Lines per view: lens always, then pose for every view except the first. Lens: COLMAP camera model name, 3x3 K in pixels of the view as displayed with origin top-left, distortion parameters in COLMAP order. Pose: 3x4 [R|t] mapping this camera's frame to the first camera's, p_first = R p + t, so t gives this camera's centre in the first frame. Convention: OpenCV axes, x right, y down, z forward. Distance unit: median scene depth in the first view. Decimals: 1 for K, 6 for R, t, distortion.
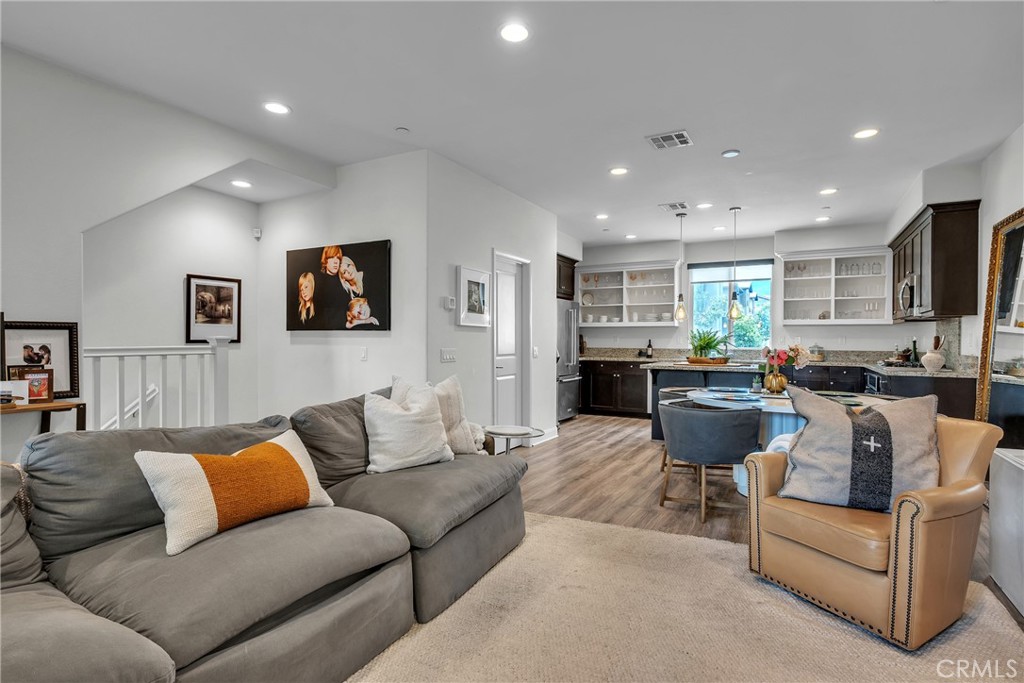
lens RADIAL K [[523.3, 0, 512.0], [0, 523.3, 341.5], [0, 0, 1]] dist [-0.000258, 0.001138]
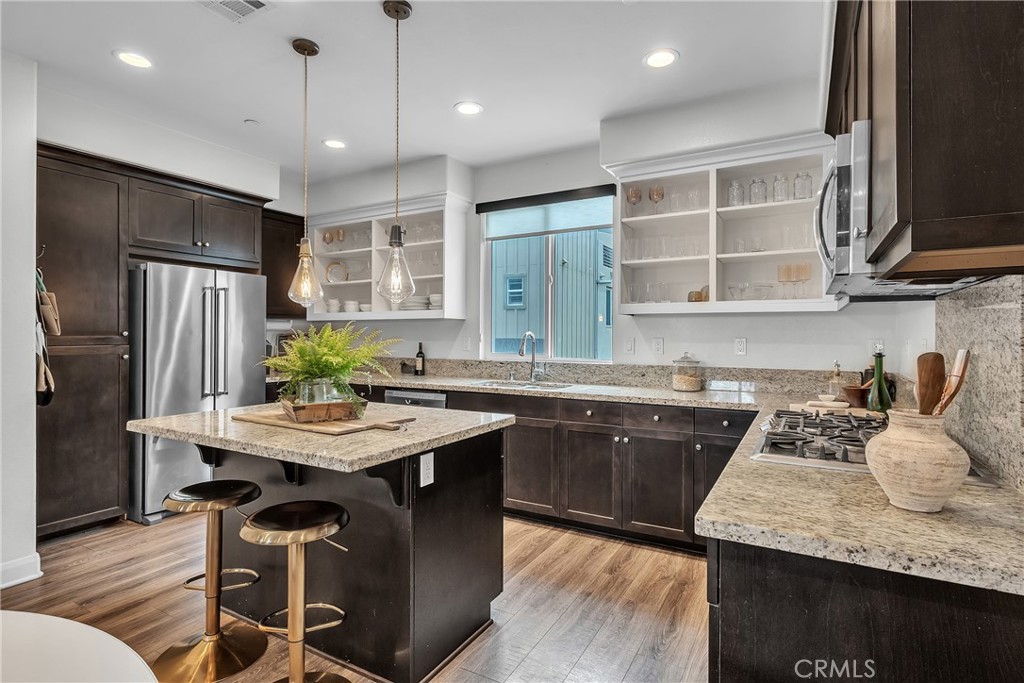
lens RADIAL K [[509.8, 0, 516.6], [0, 509.8, 334.6], [0, 0, 1]] dist [-0.000822, -0.000116]
pose [[0.999871, -0.000259, -0.016073, 0.430569], [0.000157, 0.999980, -0.006325, -0.010309], [0.016075, 0.006322, 0.999851, 0.526388]]
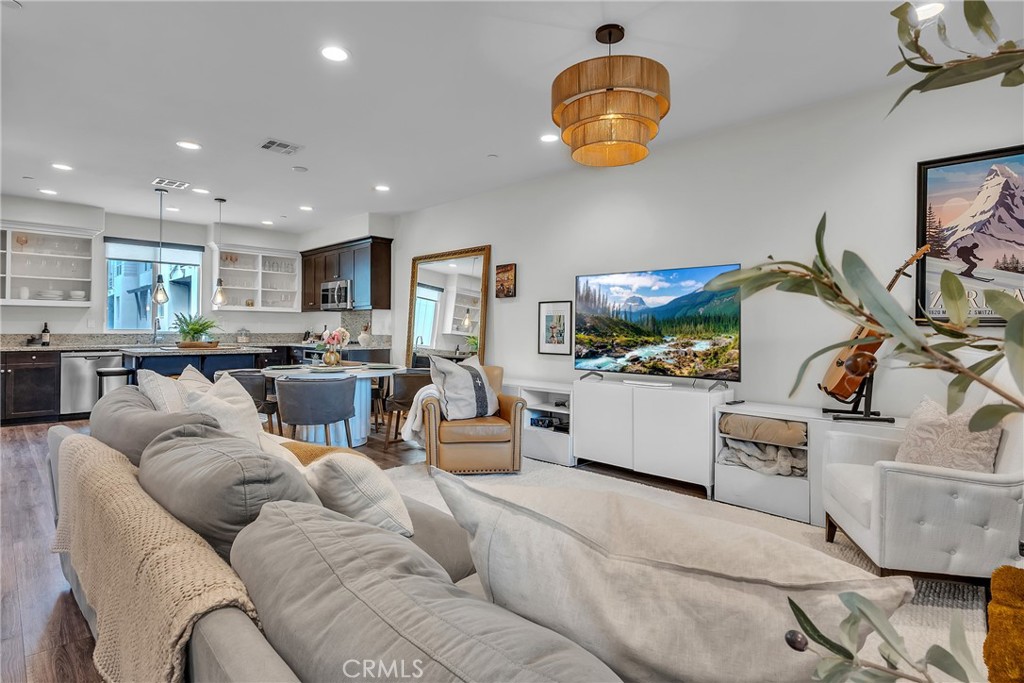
lens RADIAL K [[509.8, 0, 516.6], [0, 509.8, 334.6], [0, 0, 1]] dist [-0.000822, -0.000116]
pose [[0.284986, -0.014782, 0.958418, -0.314732], [-0.003697, 0.999857, 0.016520, -0.001116], [-0.958524, -0.008251, 0.284891, 0.109741]]
